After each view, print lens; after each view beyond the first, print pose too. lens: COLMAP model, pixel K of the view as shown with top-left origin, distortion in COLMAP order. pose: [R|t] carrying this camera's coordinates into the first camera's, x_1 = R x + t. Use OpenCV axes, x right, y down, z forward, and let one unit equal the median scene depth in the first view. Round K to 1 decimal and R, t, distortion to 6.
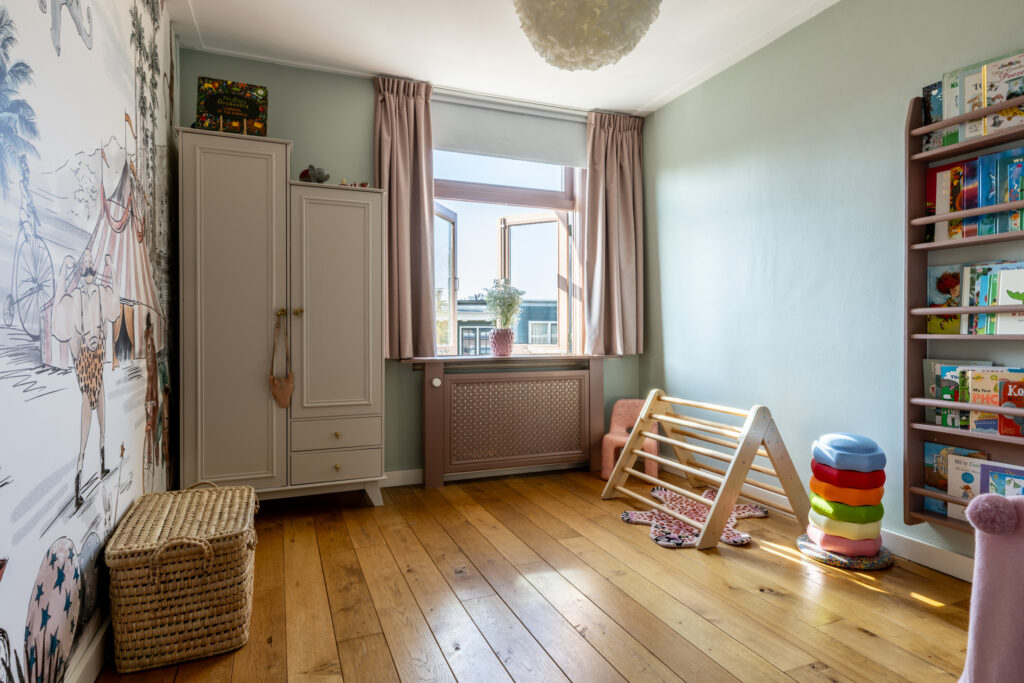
lens RADIAL K [[580.0, 0, 514.8], [0, 580.0, 334.3], [0, 0, 1]] dist [0.003723, 0.000991]
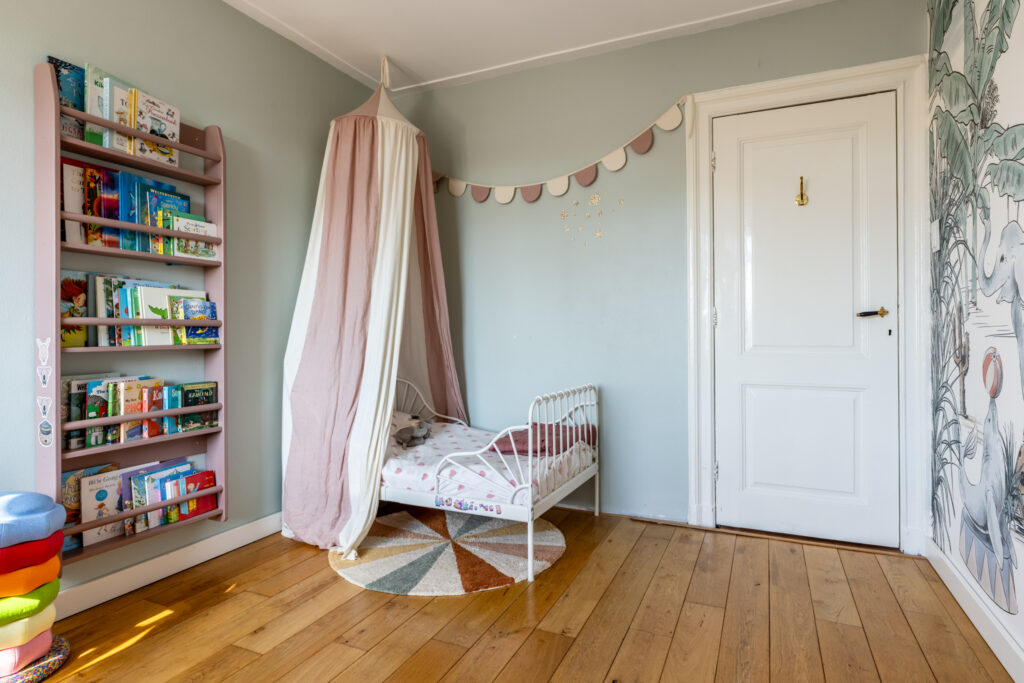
lens RADIAL K [[559.8, 0, 514.0], [0, 559.8, 340.3], [0, 0, 1]] dist [0.000240, 0.000335]
pose [[-0.693032, 0.003764, 0.720897, -0.374753], [0.017406, 0.999782, 0.011513, -0.009083], [-0.720696, 0.020527, -0.692947, 1.170983]]
